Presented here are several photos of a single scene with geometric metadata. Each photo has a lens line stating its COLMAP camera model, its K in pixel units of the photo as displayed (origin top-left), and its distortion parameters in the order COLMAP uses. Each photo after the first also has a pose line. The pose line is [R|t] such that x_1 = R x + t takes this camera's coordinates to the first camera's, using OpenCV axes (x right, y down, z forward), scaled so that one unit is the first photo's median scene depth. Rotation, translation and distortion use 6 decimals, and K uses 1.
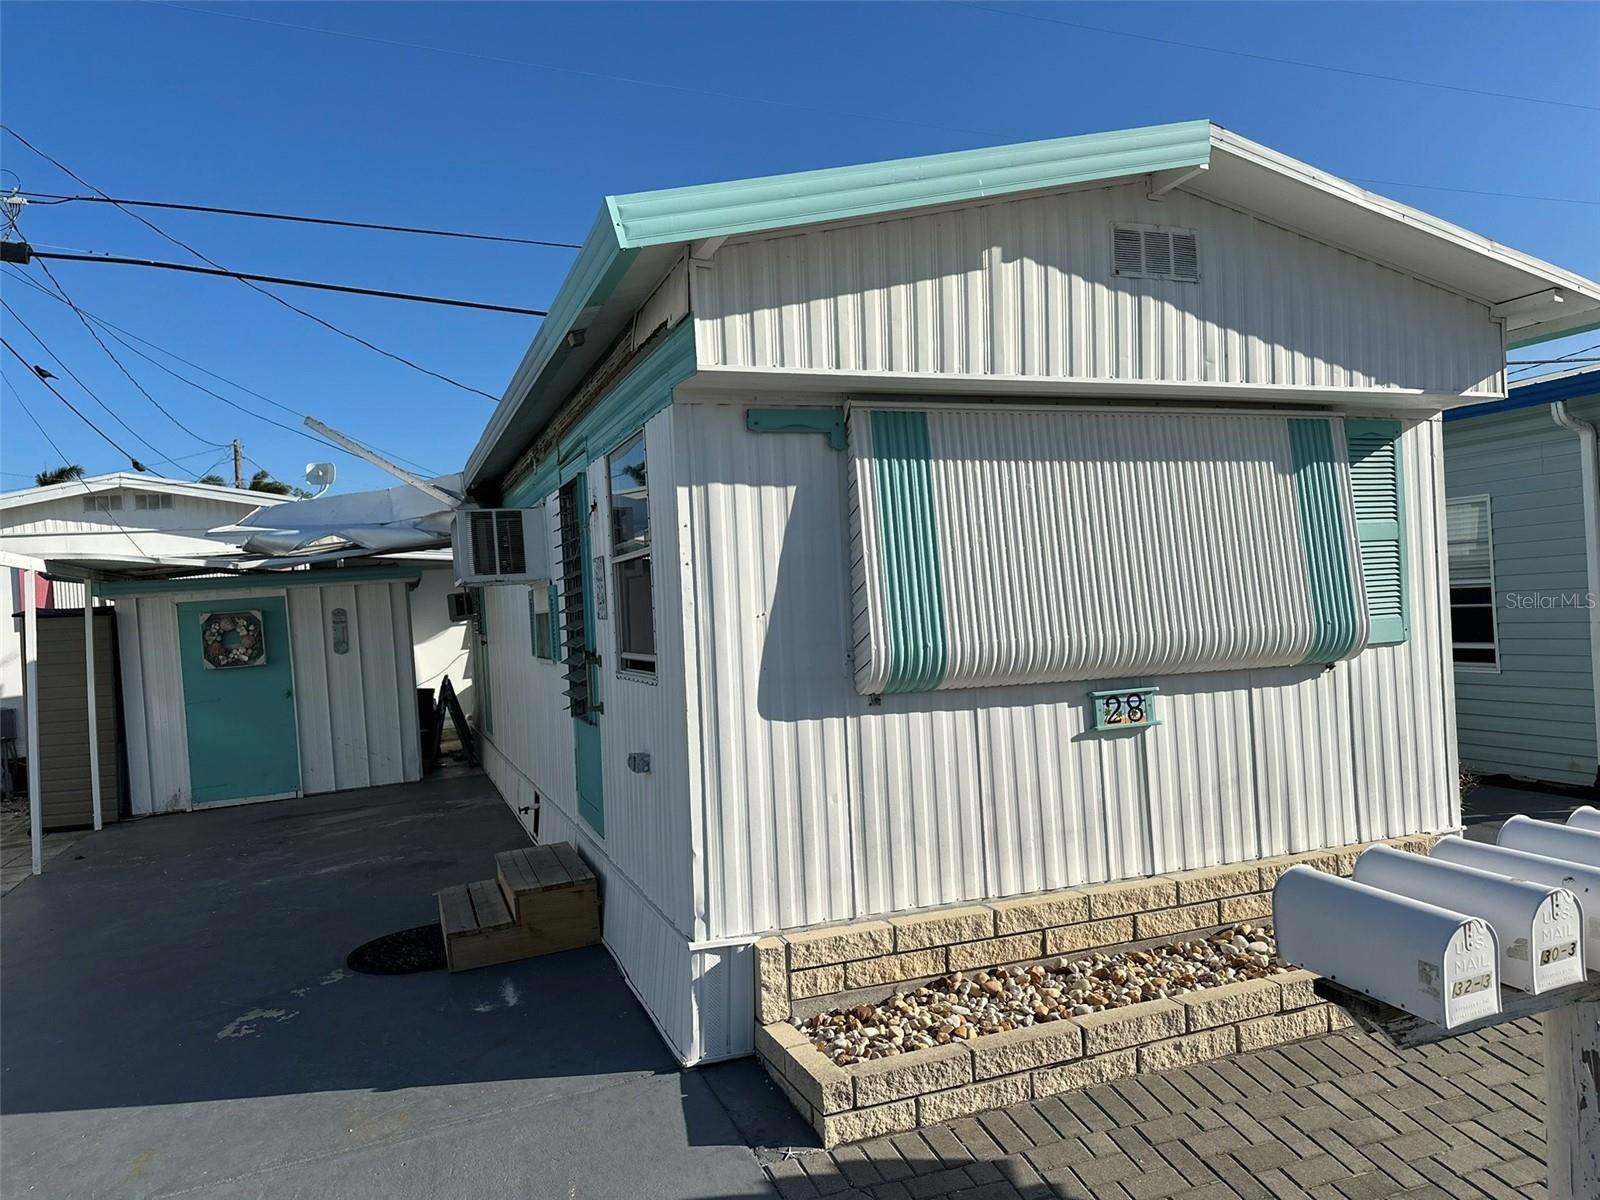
lens RADIAL K [[1124.2, 0, 803.1], [0, 1124.2, 608.8], [0, 0, 1]] dist [0.056161, -0.056836]
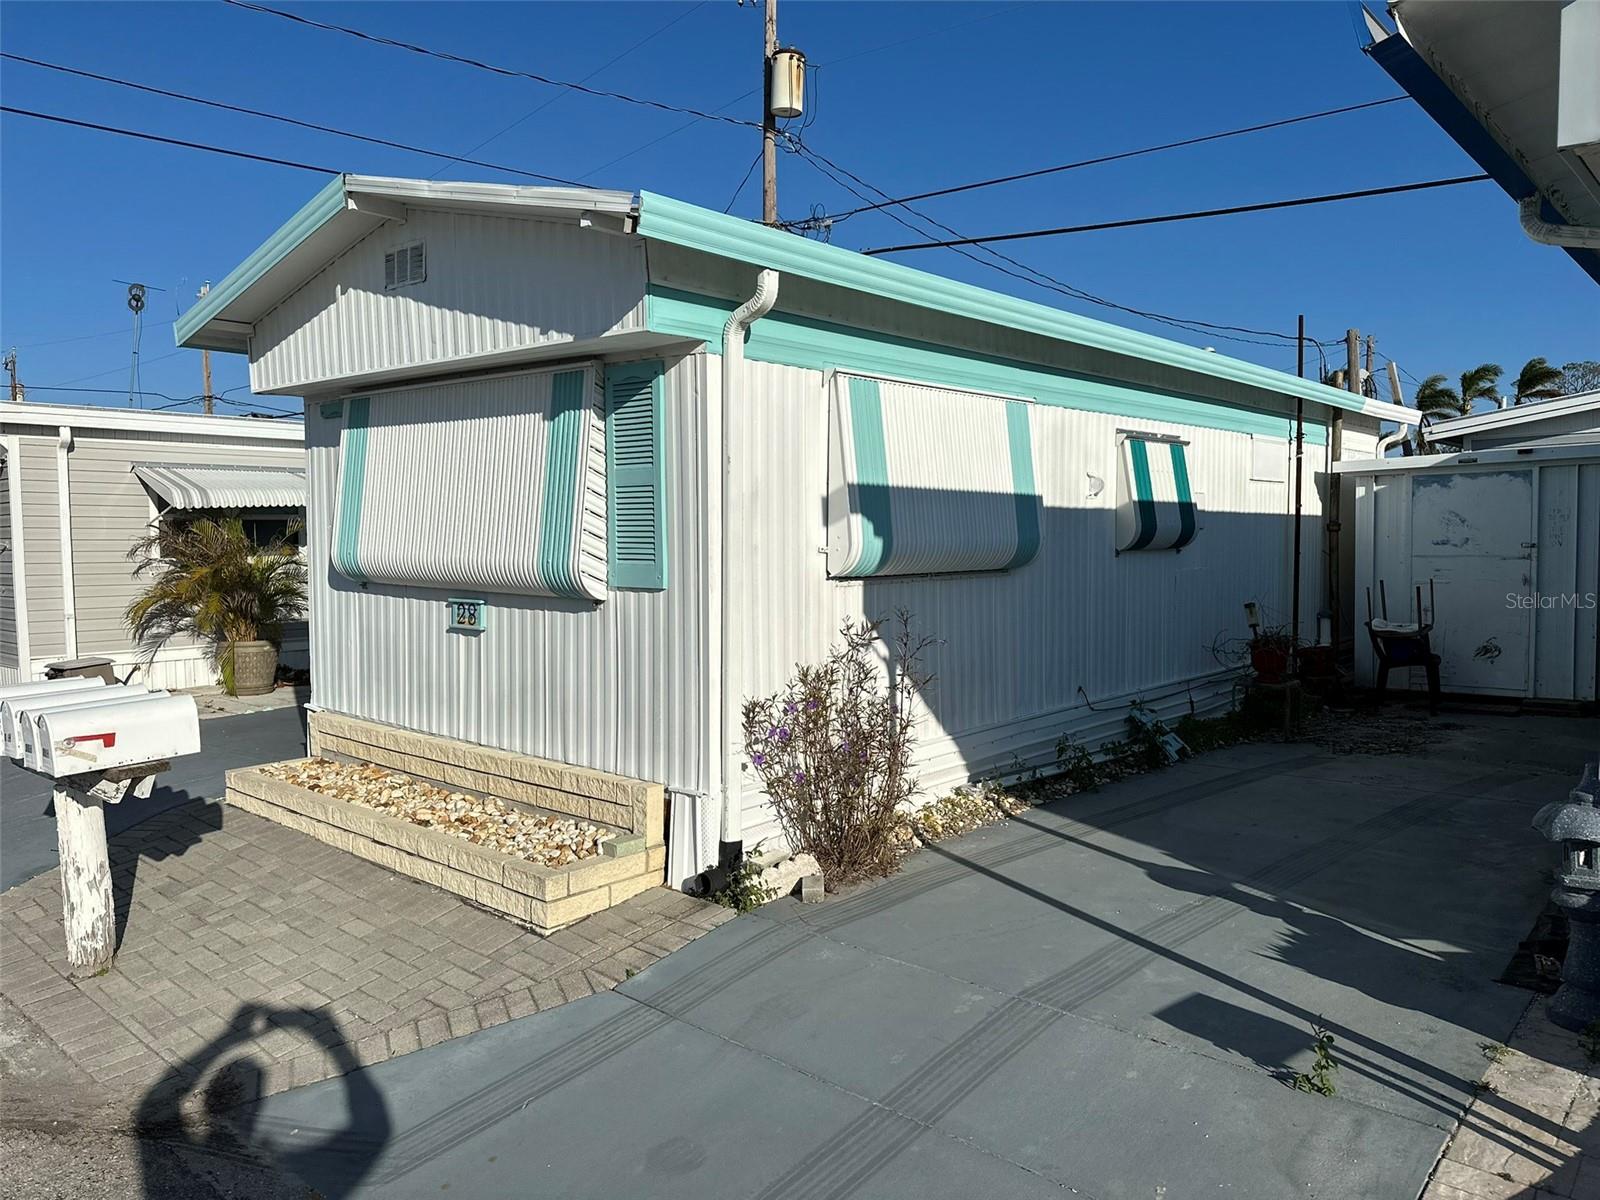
lens RADIAL K [[1124.2, 0, 803.1], [0, 1124.2, 608.8], [0, 0, 1]] dist [0.056161, -0.056836]
pose [[0.456192, 0.115586, -0.882343, 1.586337], [-0.033799, 0.993064, 0.112615, -0.075804], [0.889239, -0.021552, 0.456934, 0.741160]]
